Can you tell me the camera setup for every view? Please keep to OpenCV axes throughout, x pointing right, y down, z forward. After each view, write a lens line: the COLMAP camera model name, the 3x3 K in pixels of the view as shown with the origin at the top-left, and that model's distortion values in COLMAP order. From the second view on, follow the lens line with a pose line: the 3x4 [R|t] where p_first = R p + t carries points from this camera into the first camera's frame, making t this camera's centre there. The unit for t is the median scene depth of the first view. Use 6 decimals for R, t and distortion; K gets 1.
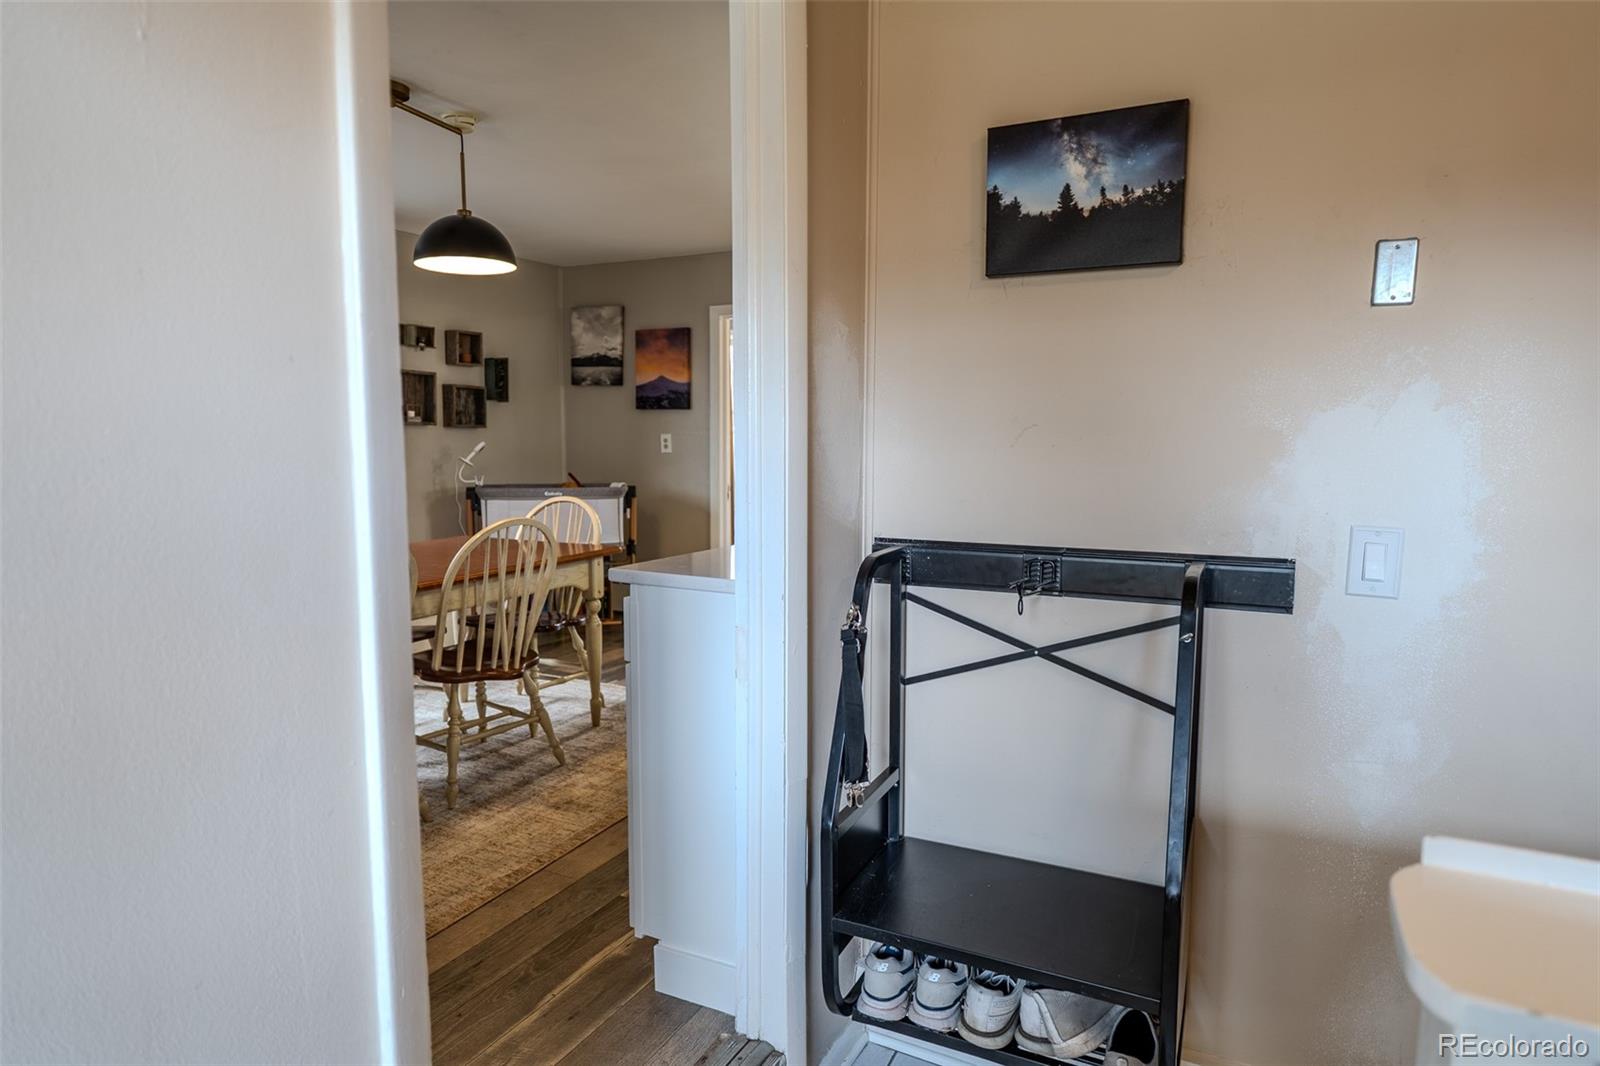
lens RADIAL K [[910.8, 0, 801.4], [0, 910.8, 531.7], [0, 0, 1]] dist [0.005359, 0.000494]
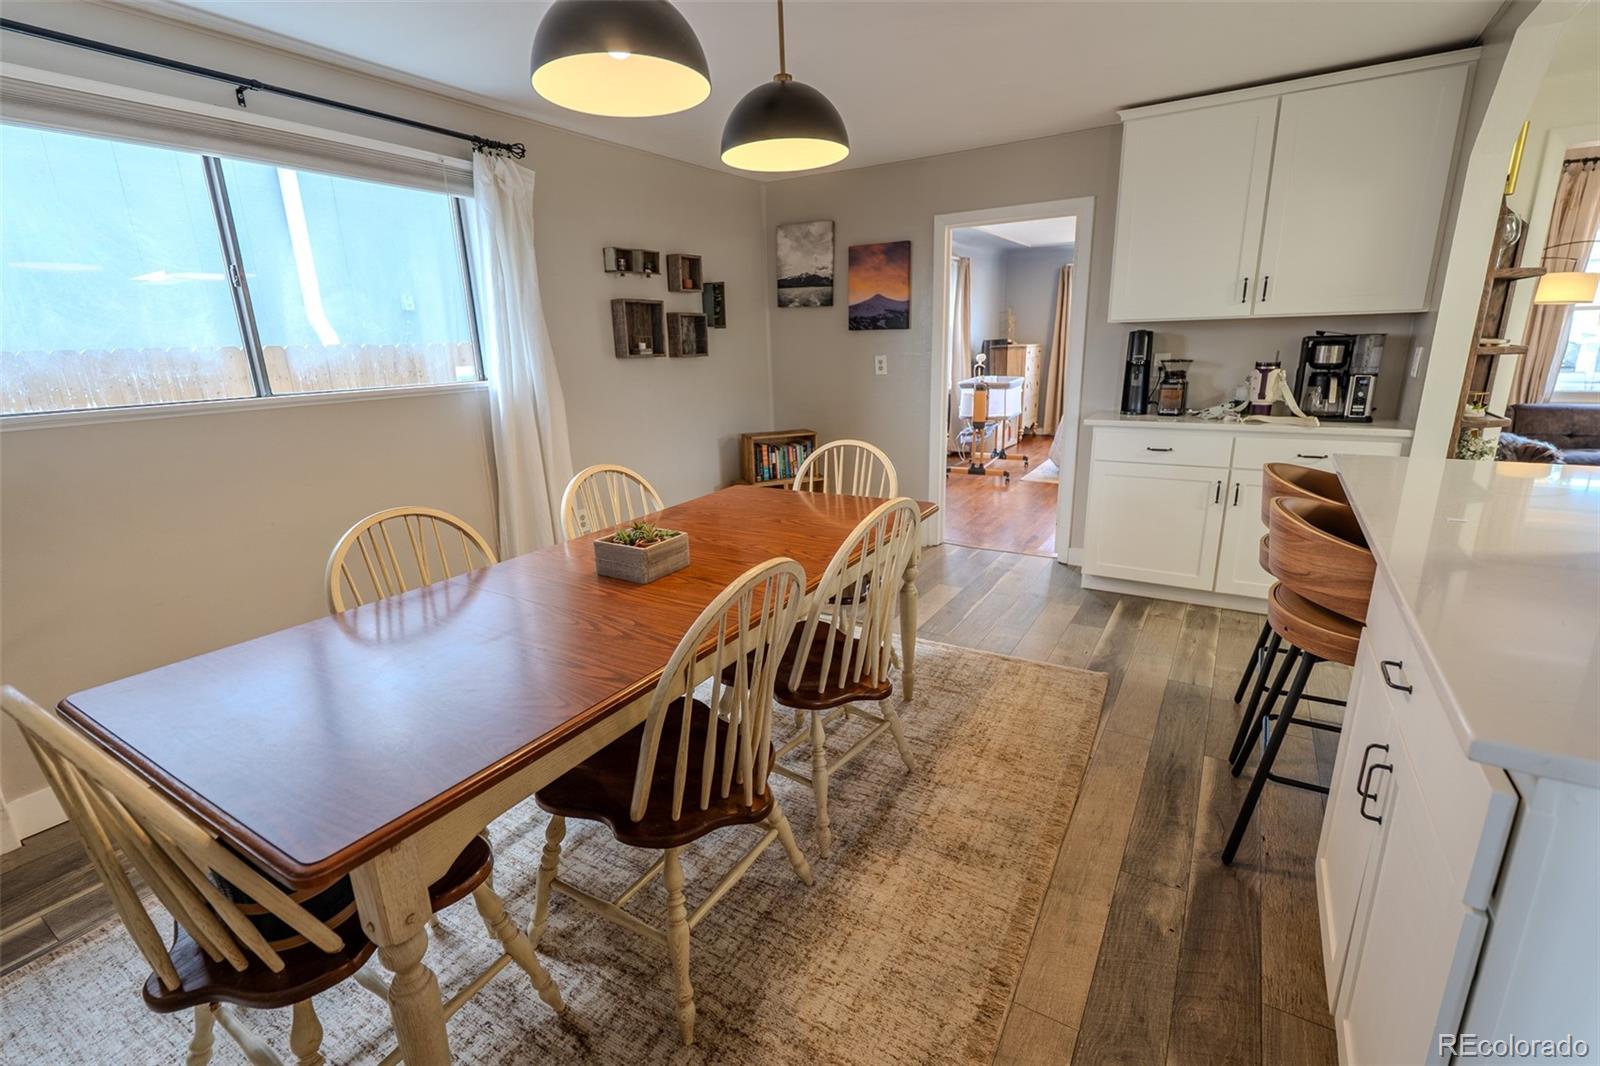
lens RADIAL K [[710.1, 0, 801.9], [0, 710.1, 535.7], [0, 0, 1]] dist [-0.004952, 0.000489]
pose [[0.996058, -0.011439, -0.087967, -0.171754], [0.025673, 0.986387, 0.162424, -0.042281], [0.084911, -0.164042, 0.982792, 0.208300]]
